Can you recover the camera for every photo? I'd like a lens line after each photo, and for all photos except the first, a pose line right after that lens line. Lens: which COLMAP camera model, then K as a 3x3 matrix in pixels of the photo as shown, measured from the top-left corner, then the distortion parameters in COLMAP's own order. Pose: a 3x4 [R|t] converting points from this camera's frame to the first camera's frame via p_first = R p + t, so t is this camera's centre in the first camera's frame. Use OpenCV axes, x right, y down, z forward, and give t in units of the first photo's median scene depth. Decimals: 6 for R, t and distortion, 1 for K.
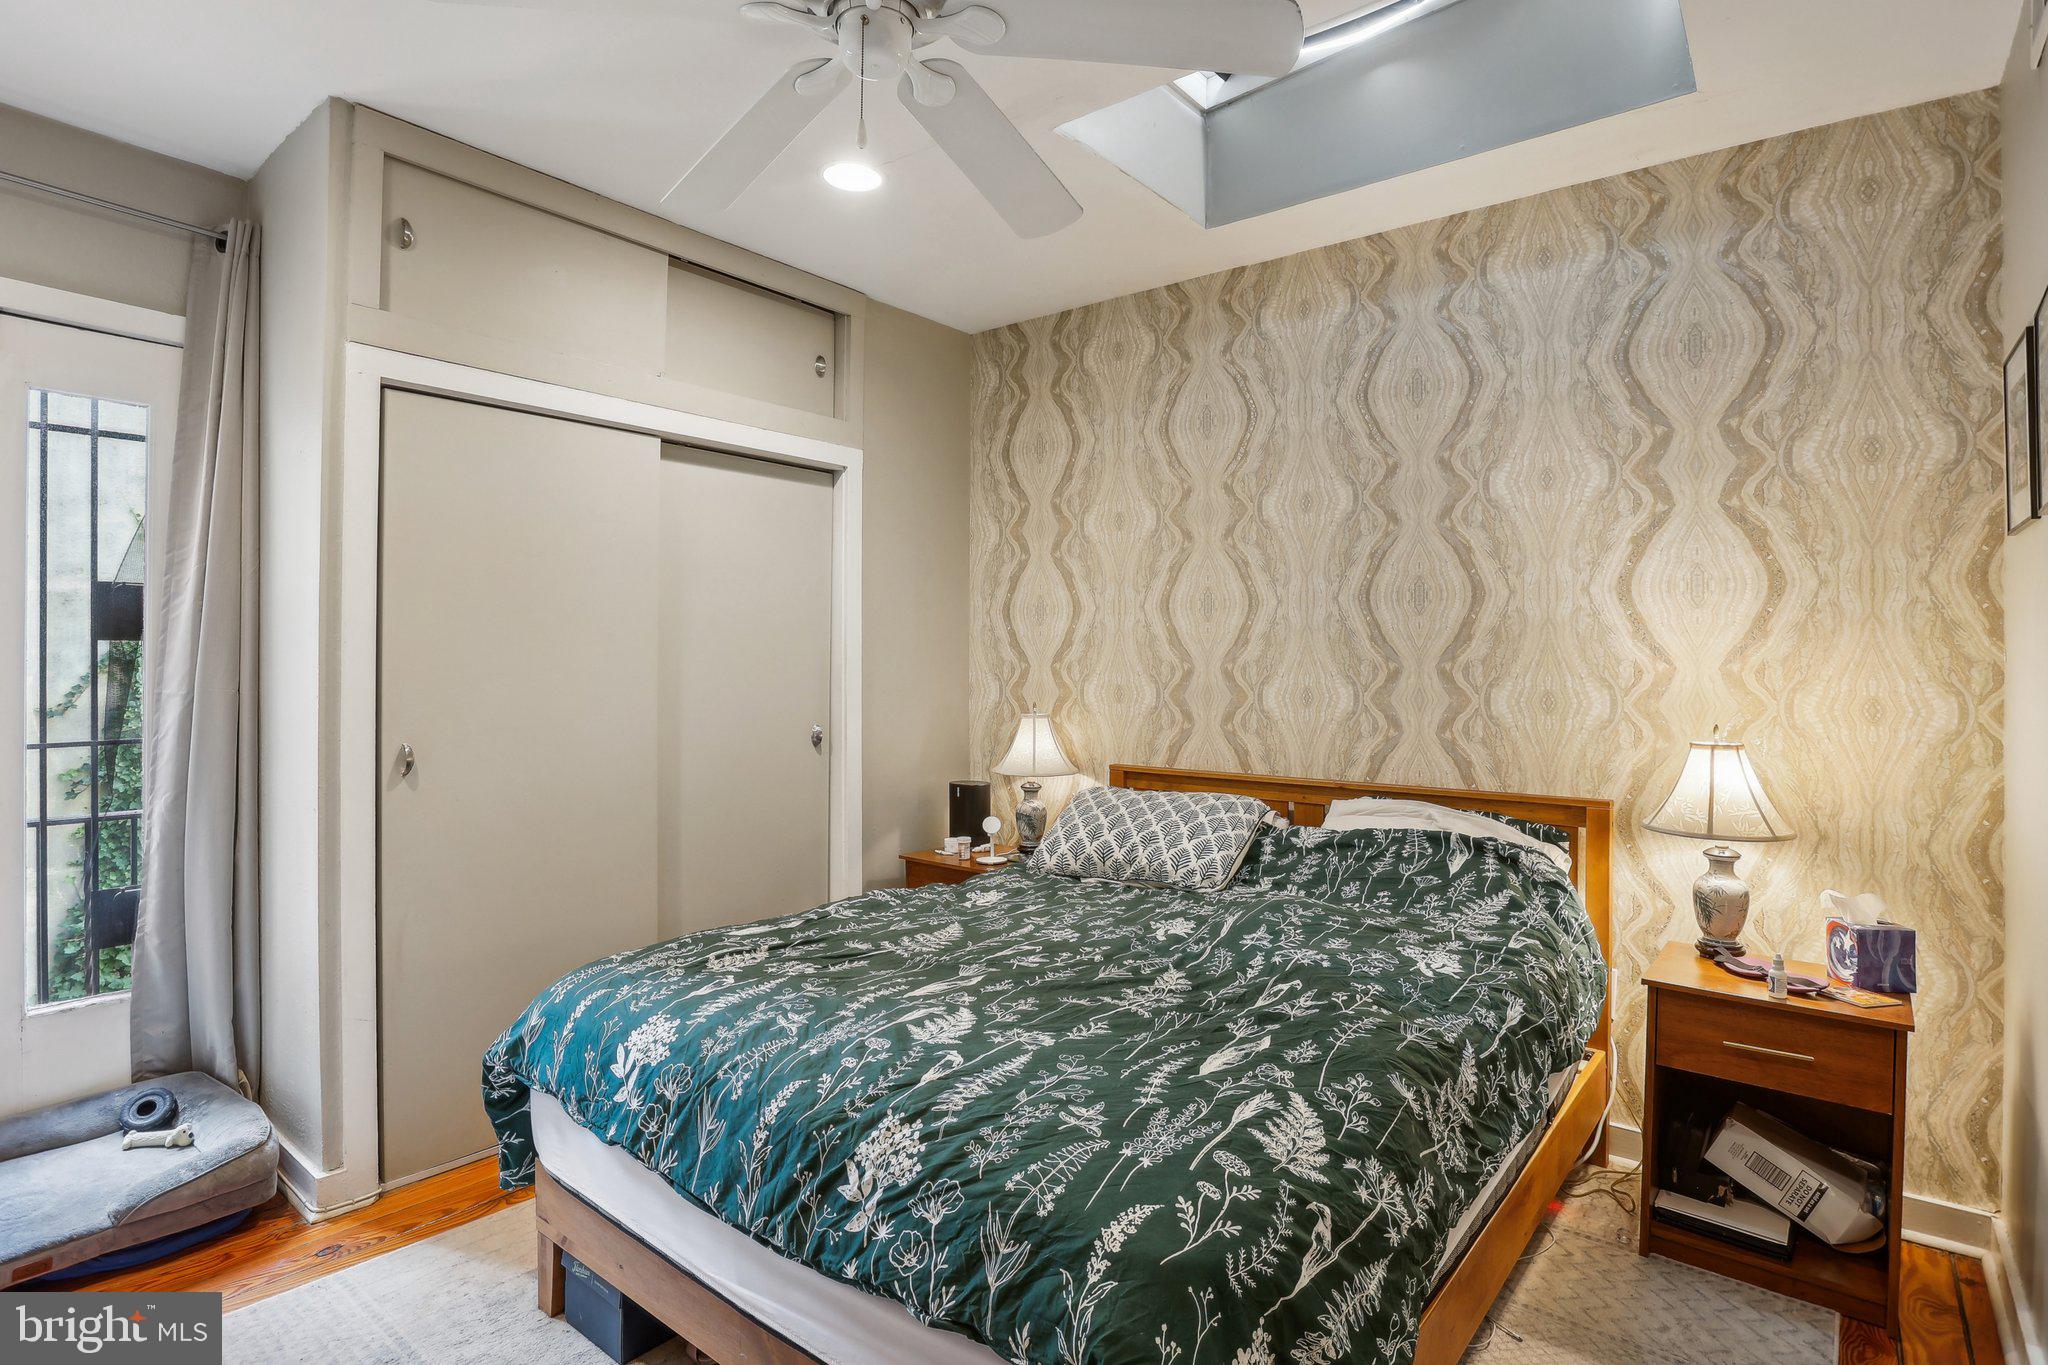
lens RADIAL K [[1028.7, 0, 1024.0], [0, 1028.7, 682.5], [0, 0, 1]] dist [-0.030160, -0.000231]
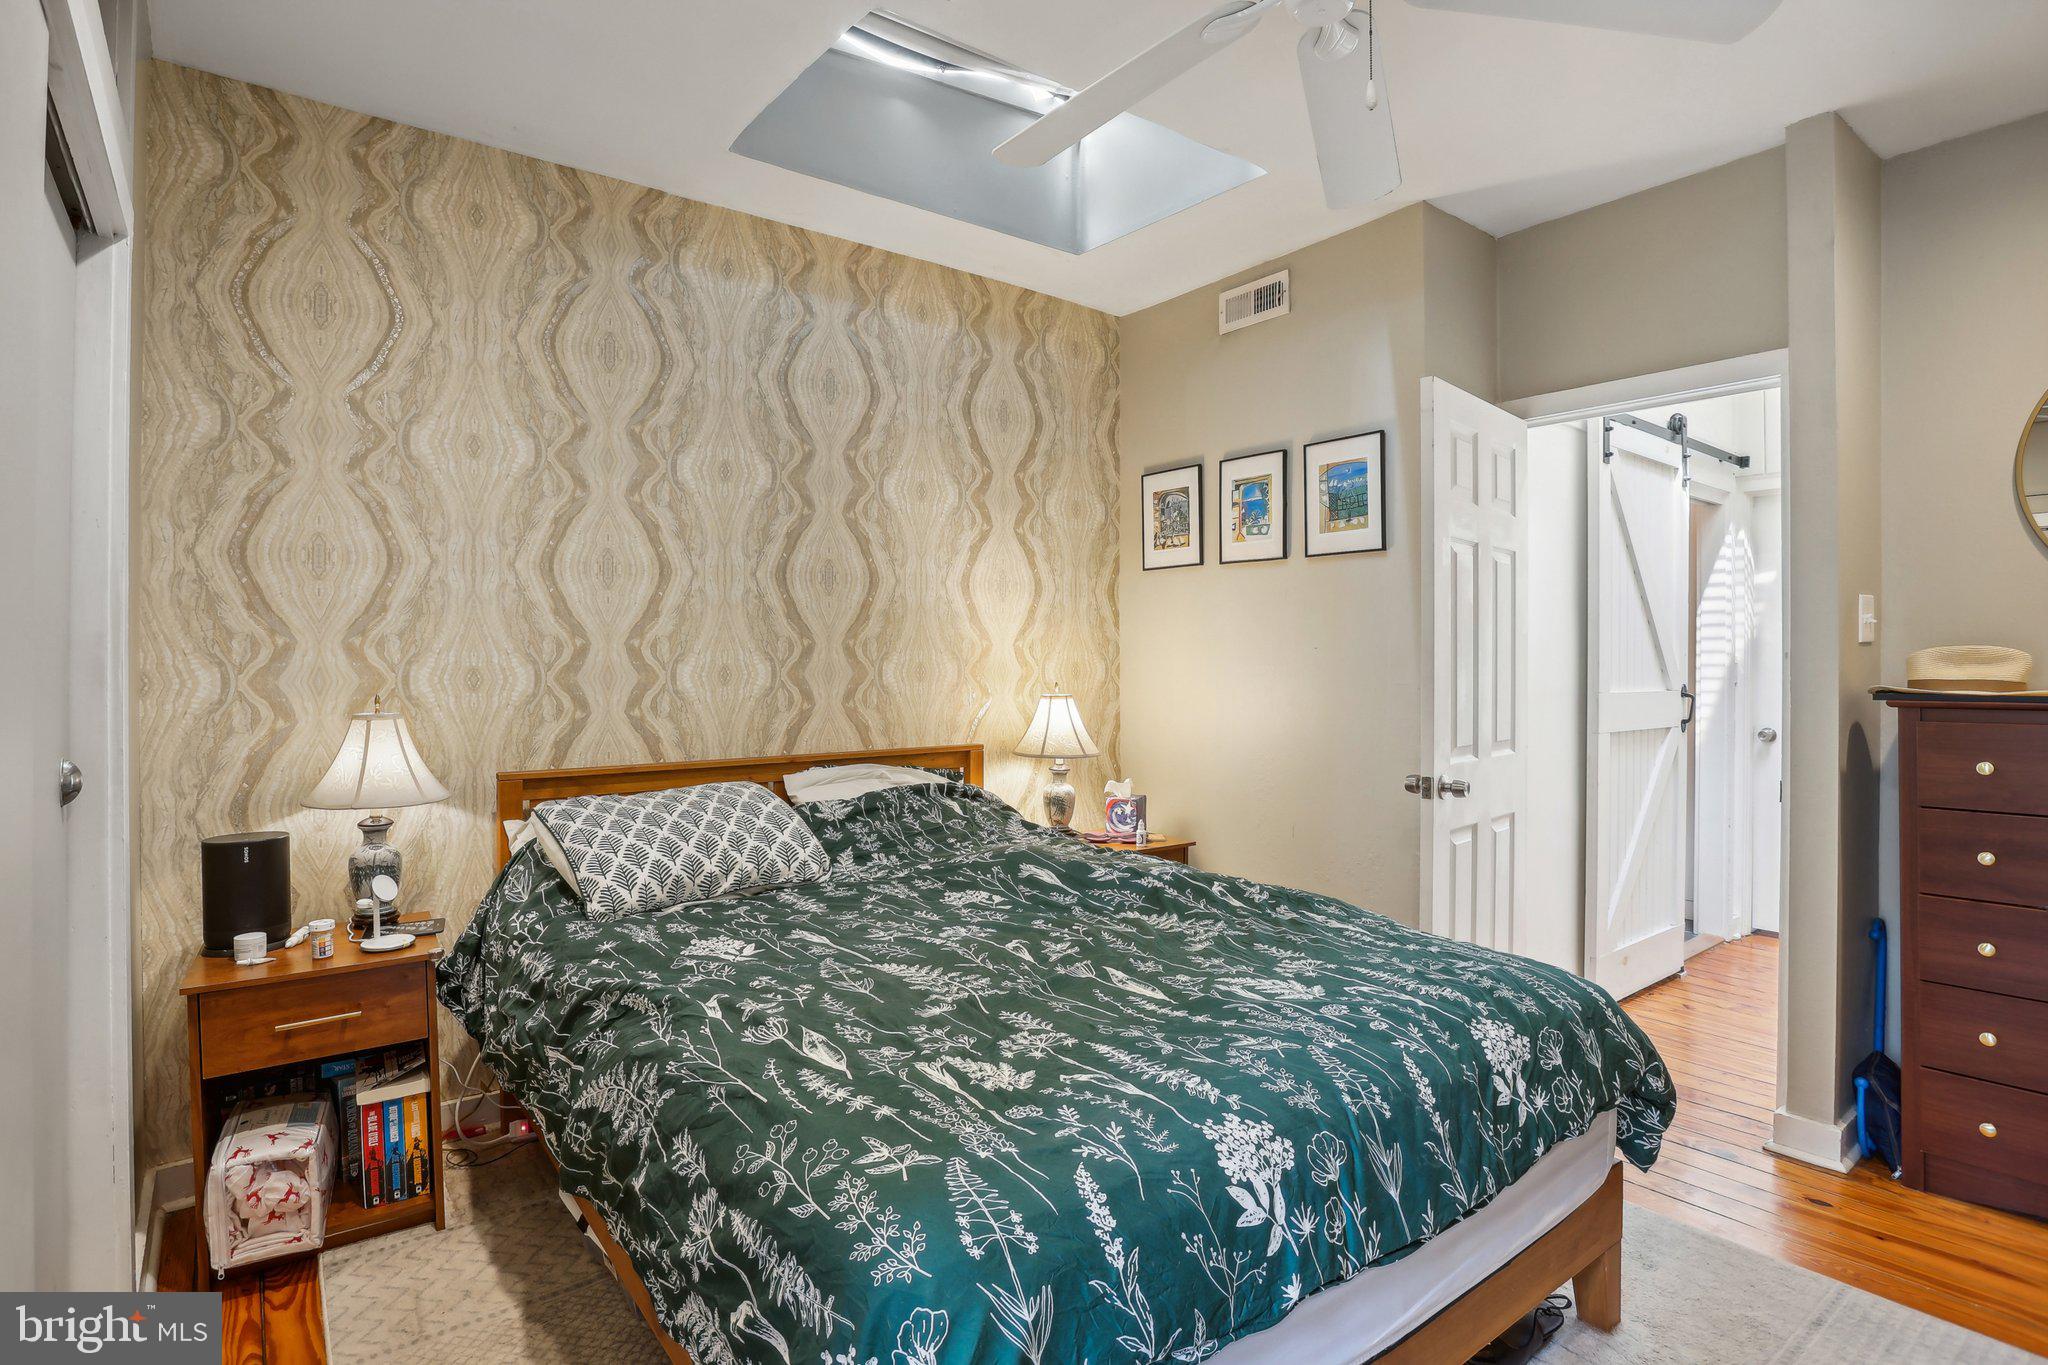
lens RADIAL K [[1059.8, 0, 1023.9], [0, 1059.8, 663.5], [0, 0, 1]] dist [-0.033486, 0.022718]
pose [[0.255196, -0.018337, 0.966715, -0.607807], [0.012154, 0.999802, 0.015757, -0.008417], [-0.966813, 0.007728, 0.255368, 0.478384]]
